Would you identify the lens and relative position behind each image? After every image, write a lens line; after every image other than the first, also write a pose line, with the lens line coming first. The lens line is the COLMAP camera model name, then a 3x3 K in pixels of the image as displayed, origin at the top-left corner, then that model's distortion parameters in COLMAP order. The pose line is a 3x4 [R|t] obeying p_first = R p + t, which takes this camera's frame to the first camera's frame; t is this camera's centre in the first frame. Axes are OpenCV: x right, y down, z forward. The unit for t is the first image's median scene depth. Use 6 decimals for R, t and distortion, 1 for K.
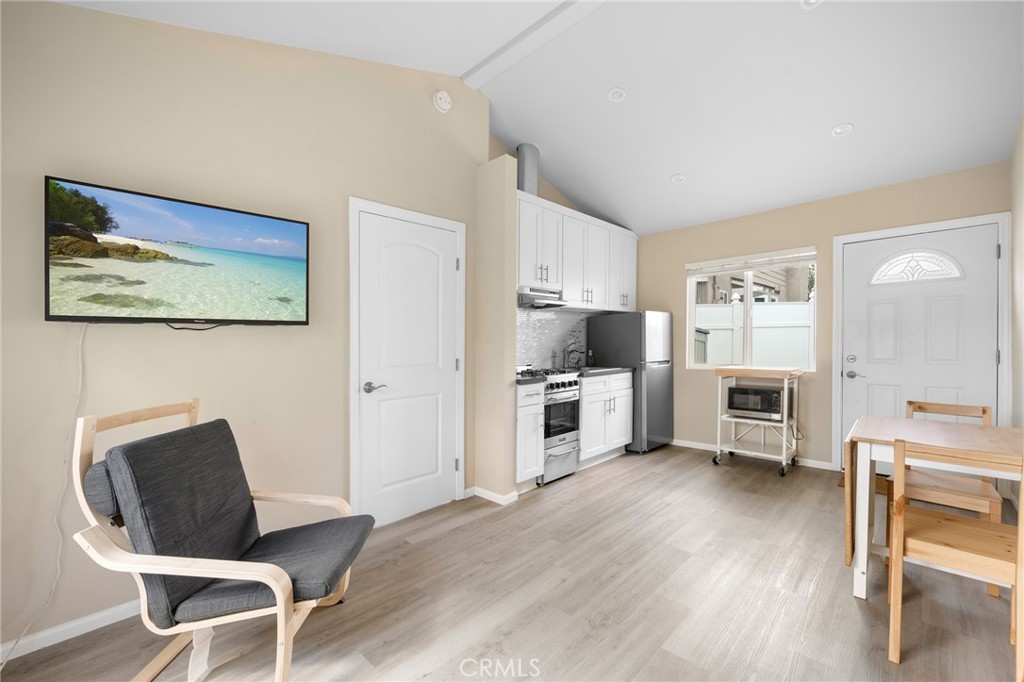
lens RADIAL K [[419.2, 0, 510.6], [0, 419.2, 346.5], [0, 0, 1]] dist [0.000449, 0.000008]
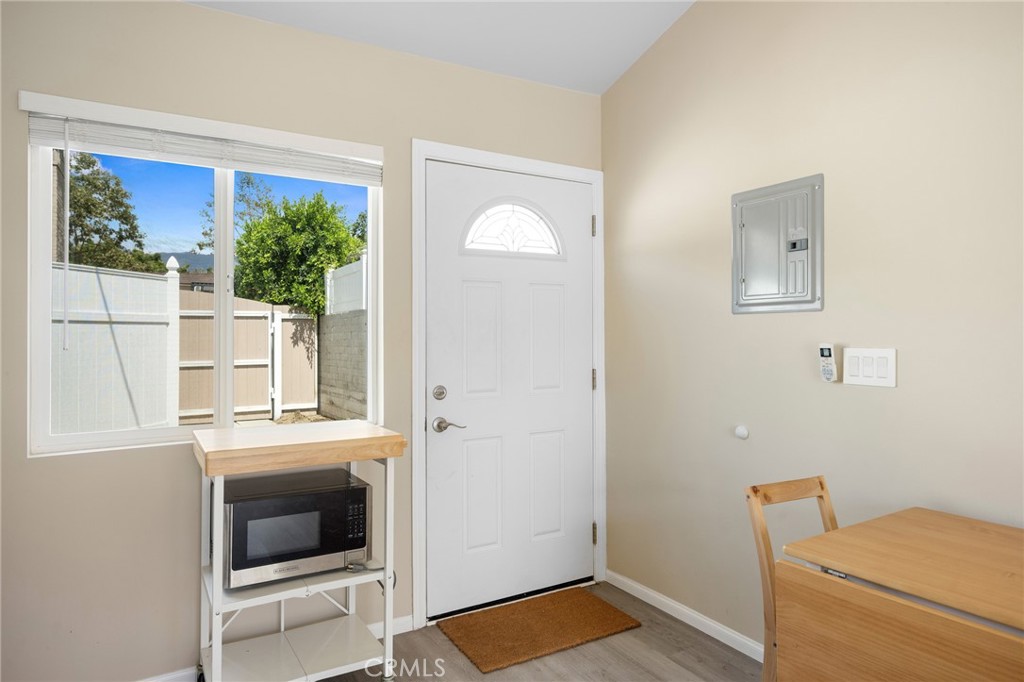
lens RADIAL K [[637.4, 0, 511.7], [0, 637.4, 338.2], [0, 0, 1]] dist [-0.001770, -0.002188]
pose [[0.249781, 0.010893, 0.968241, 0.117473], [0.009185, 0.999865, -0.013619, -0.028149], [-0.968259, 0.012295, 0.249647, 0.829902]]
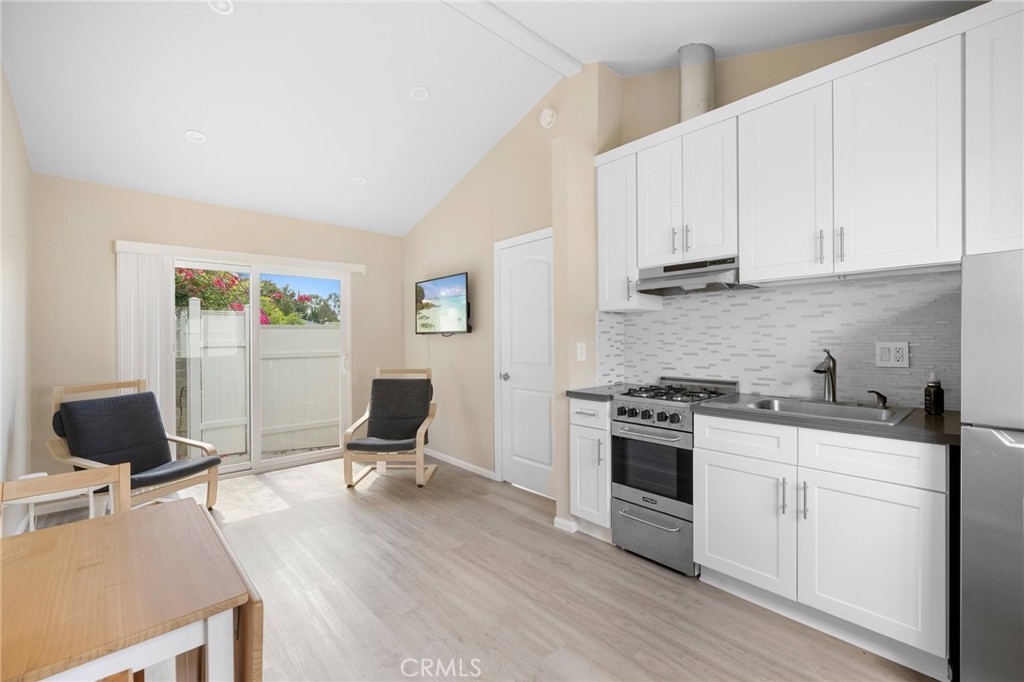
lens RADIAL K [[419.2, 0, 507.4], [0, 419.2, 334.6], [0, 0, 1]] dist [0.000449, 0.000008]
pose [[-0.052781, 0.002133, -0.998604, 0.874403], [-0.003045, 0.999993, 0.002297, -0.036352], [0.998601, 0.003162, -0.052774, 0.924522]]
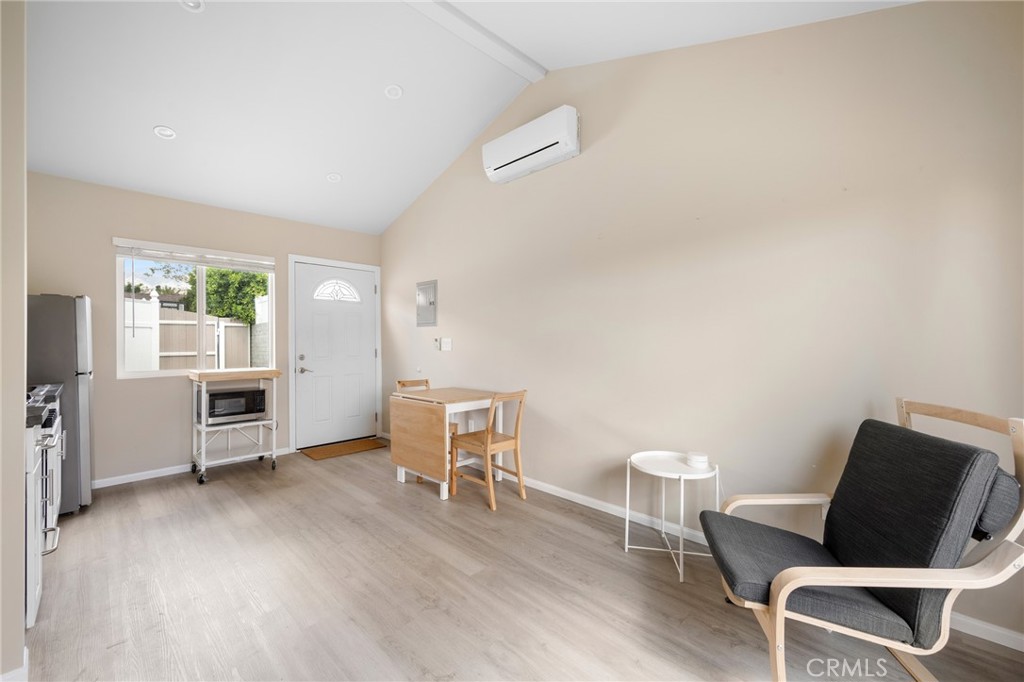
lens RADIAL K [[421.7, 0, 516.2], [0, 421.7, 346.3], [0, 0, 1]] dist [-0.001017, 0.000099]
pose [[-0.009029, -0.000728, 0.999959, -0.482672], [0.009597, 0.999954, 0.000815, 0.002081], [-0.999913, 0.009604, -0.009022, 0.437287]]
